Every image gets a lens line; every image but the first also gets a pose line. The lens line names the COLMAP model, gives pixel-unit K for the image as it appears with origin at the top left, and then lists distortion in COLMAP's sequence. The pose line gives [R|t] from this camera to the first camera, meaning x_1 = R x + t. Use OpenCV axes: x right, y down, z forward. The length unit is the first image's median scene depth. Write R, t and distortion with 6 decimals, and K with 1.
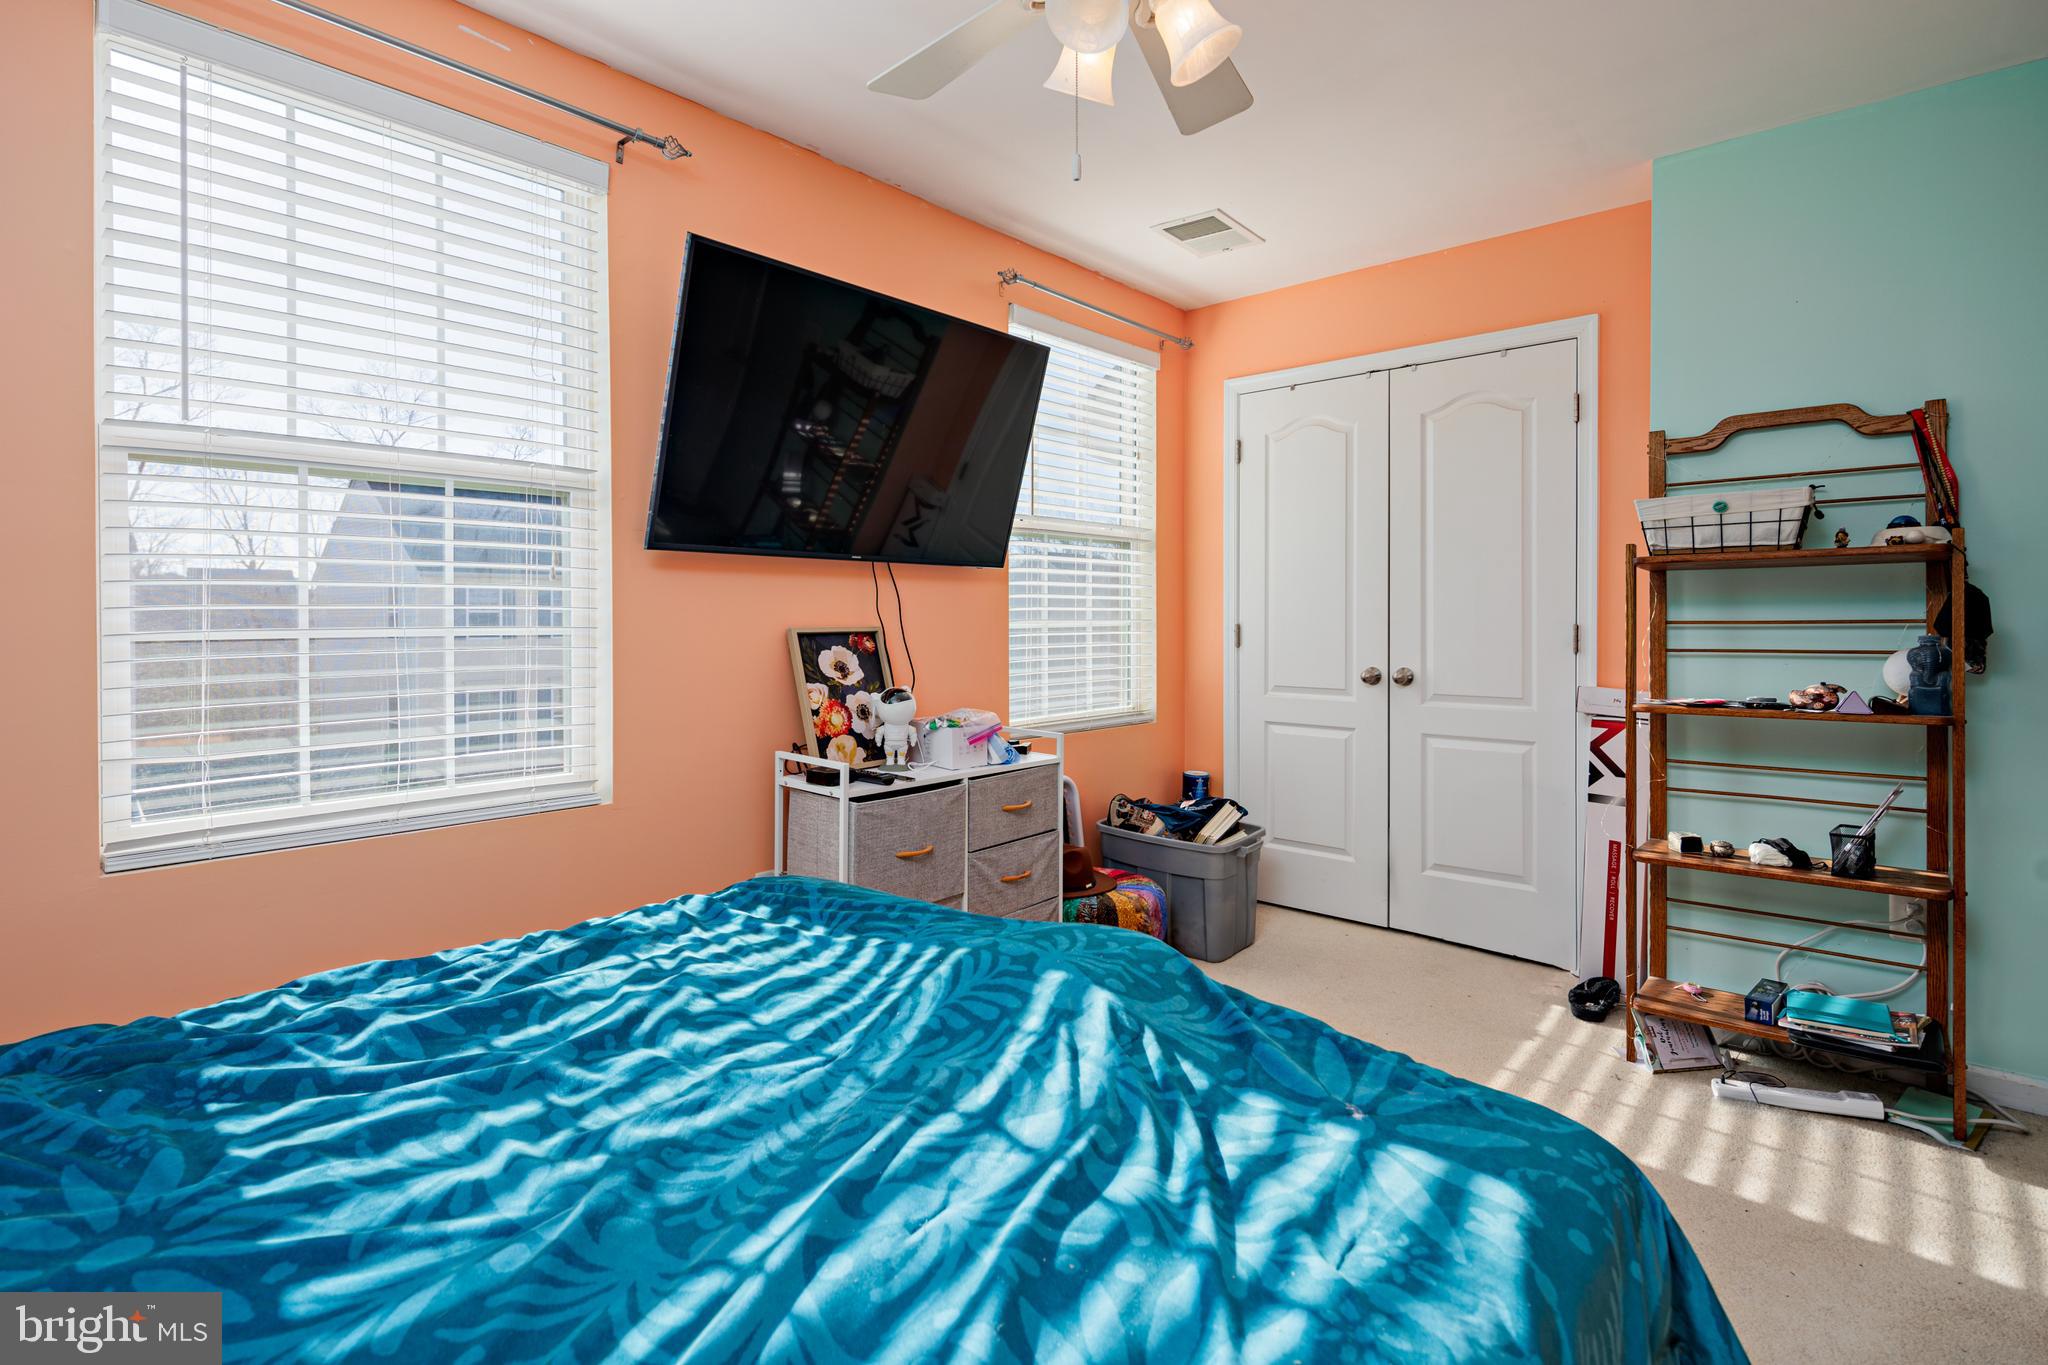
lens RADIAL K [[1001.9, 0, 1023.5], [0, 1001.9, 627.5], [0, 0, 1]] dist [-0.000556, -0.000990]
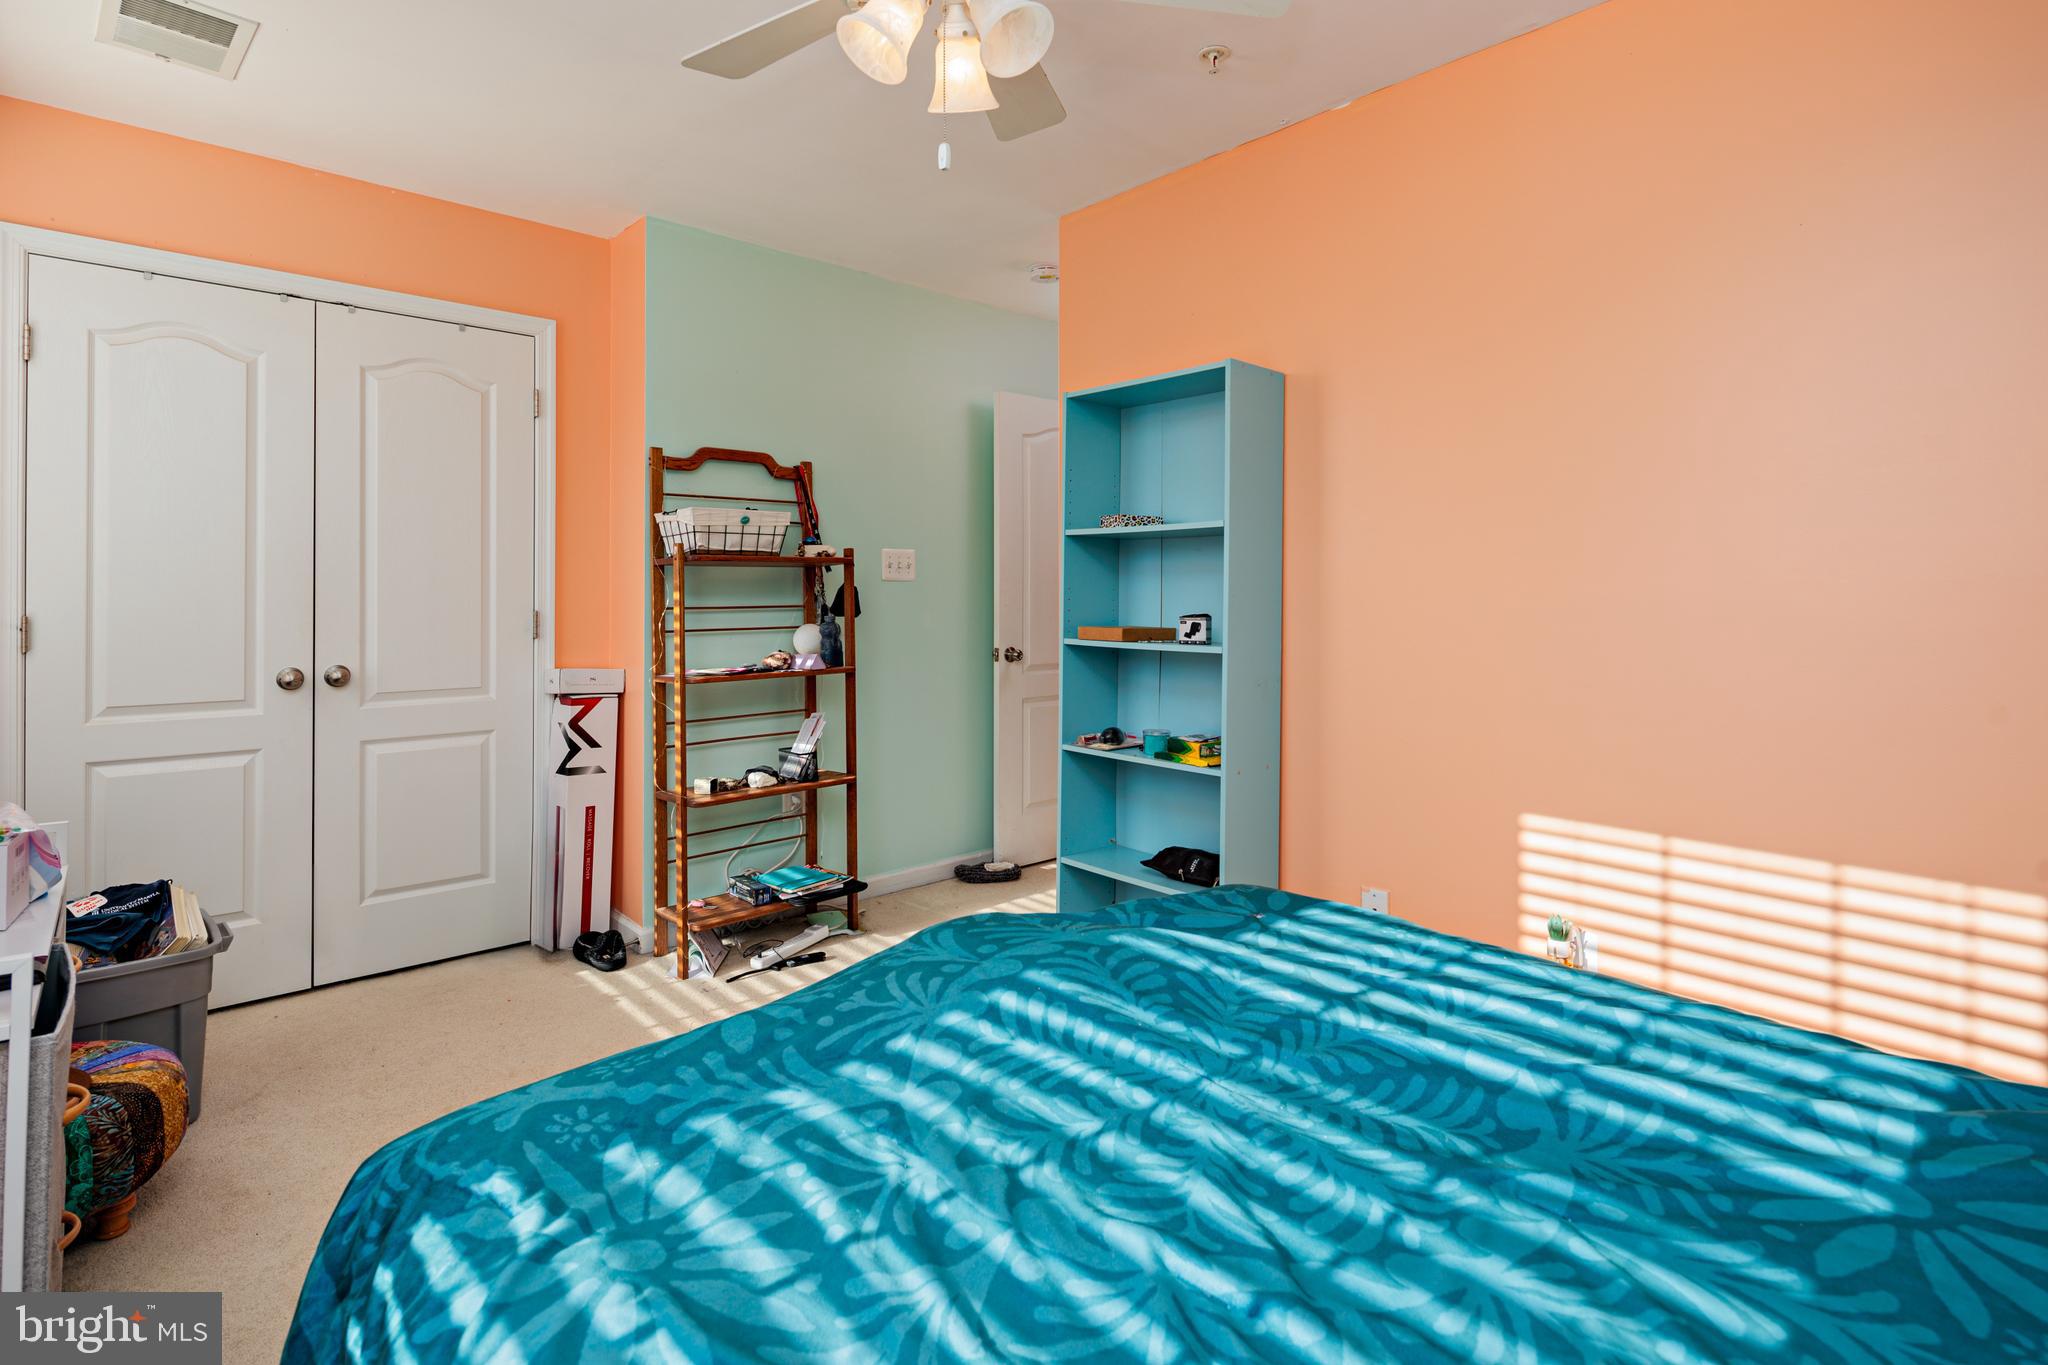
lens RADIAL K [[994.2, 0, 1014.7], [0, 994.2, 601.0], [0, 0, 1]] dist [0.008711, -0.007584]
pose [[0.101353, -0.004092, 0.994842, -0.465745], [0.009168, 0.999953, 0.003179, -0.013074], [-0.994808, 0.008799, 0.101386, 0.431027]]
